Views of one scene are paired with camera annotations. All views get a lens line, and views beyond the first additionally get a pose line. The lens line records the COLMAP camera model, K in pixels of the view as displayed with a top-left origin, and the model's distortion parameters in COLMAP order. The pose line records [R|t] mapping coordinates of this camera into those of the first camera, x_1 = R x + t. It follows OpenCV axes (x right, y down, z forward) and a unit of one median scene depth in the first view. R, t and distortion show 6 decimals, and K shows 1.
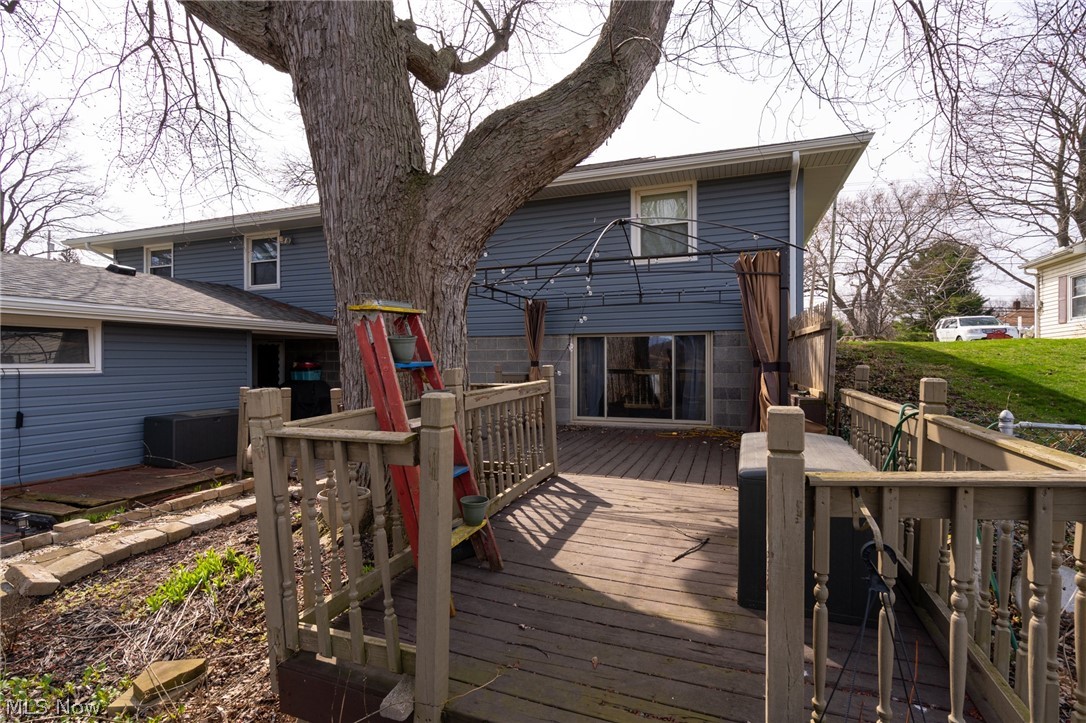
lens RADIAL K [[497.7, 0, 550.9], [0, 497.7, 360.8], [0, 0, 1]] dist [0.002120, 0.001101]
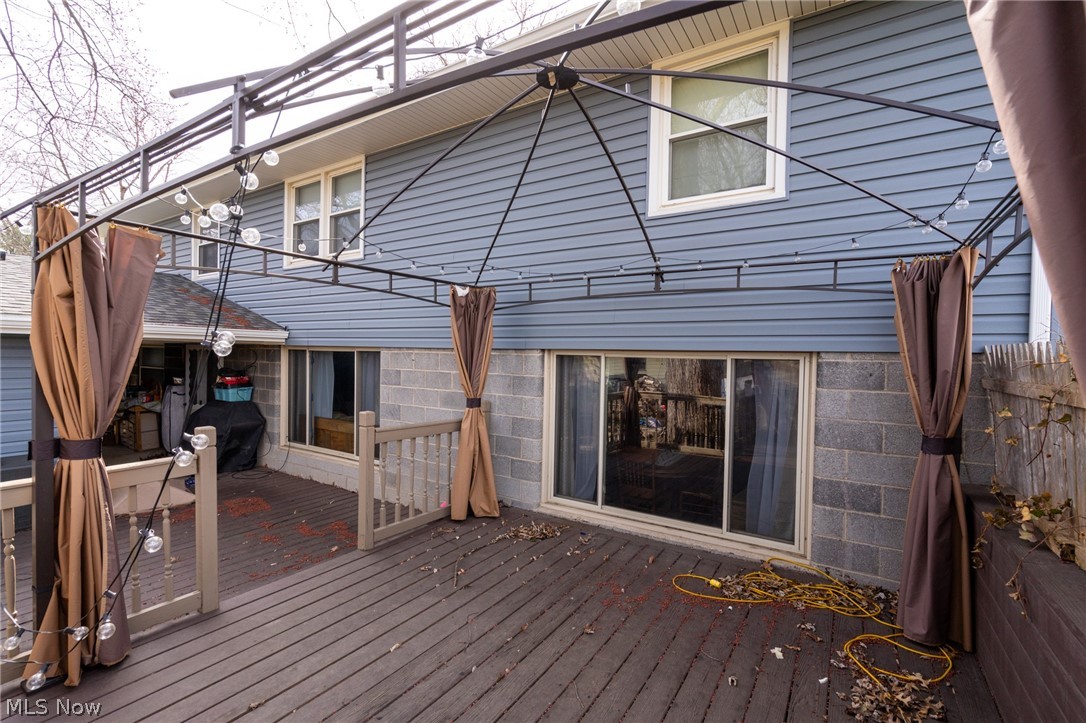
lens RADIAL K [[497.7, 0, 548.6], [0, 497.7, 353.5], [0, 0, 1]] dist [0.002120, 0.001101]
pose [[0.977810, 0.018115, -0.208709, 0.183706], [-0.019308, 0.999807, -0.003680, -0.052995], [0.208602, 0.007628, 0.977971, 0.512364]]
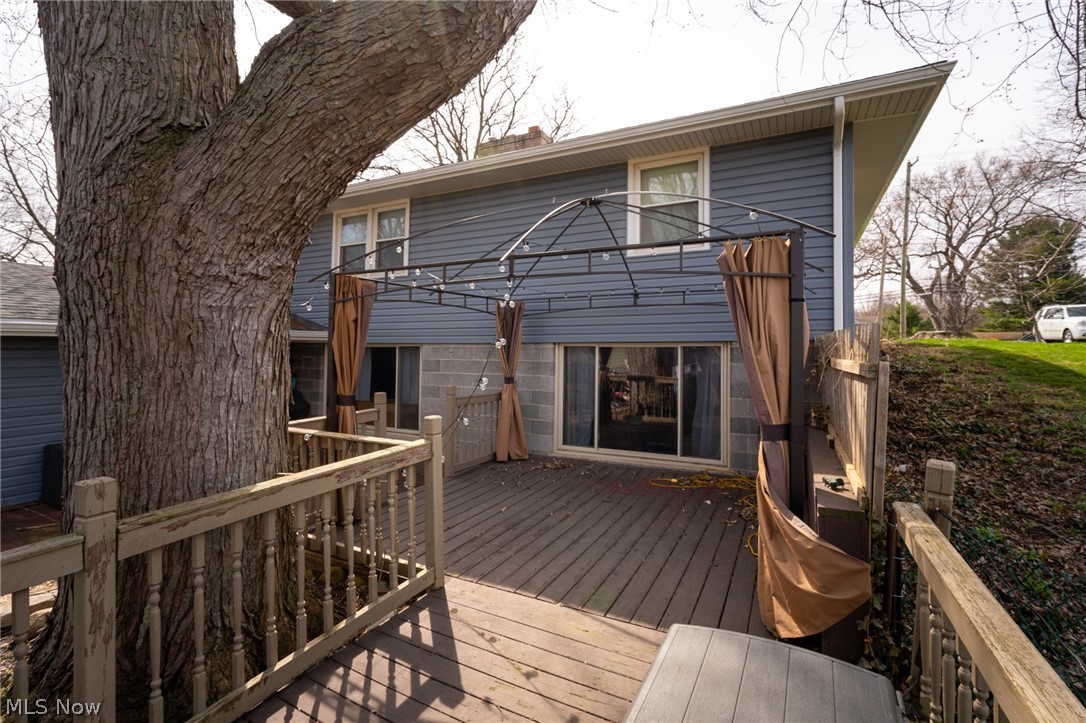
lens RADIAL K [[497.7, 0, 554.1], [0, 497.7, 340.3], [0, 0, 1]] dist [0.002120, 0.001101]
pose [[0.994572, -0.001998, -0.104032, 0.139086], [0.000429, 0.999886, -0.015108, -0.050966], [0.104050, 0.014982, 0.994459, 0.218490]]
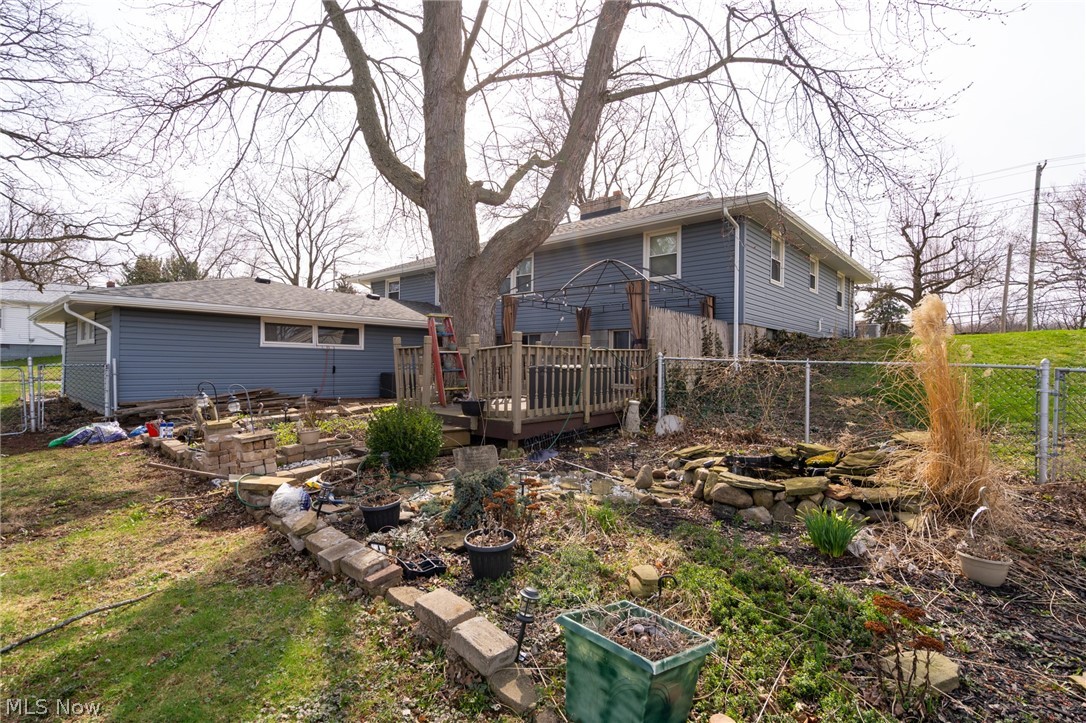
lens RADIAL K [[470.6, 0, 544.4], [0, 470.6, 362.3], [0, 0, 1]] dist [0.004269, -0.000015]
pose [[0.933218, 0.015236, -0.358986, 0.432124], [-0.015594, 0.999877, 0.001899, 0.054617], [0.358971, 0.003826, 0.933341, -0.478155]]
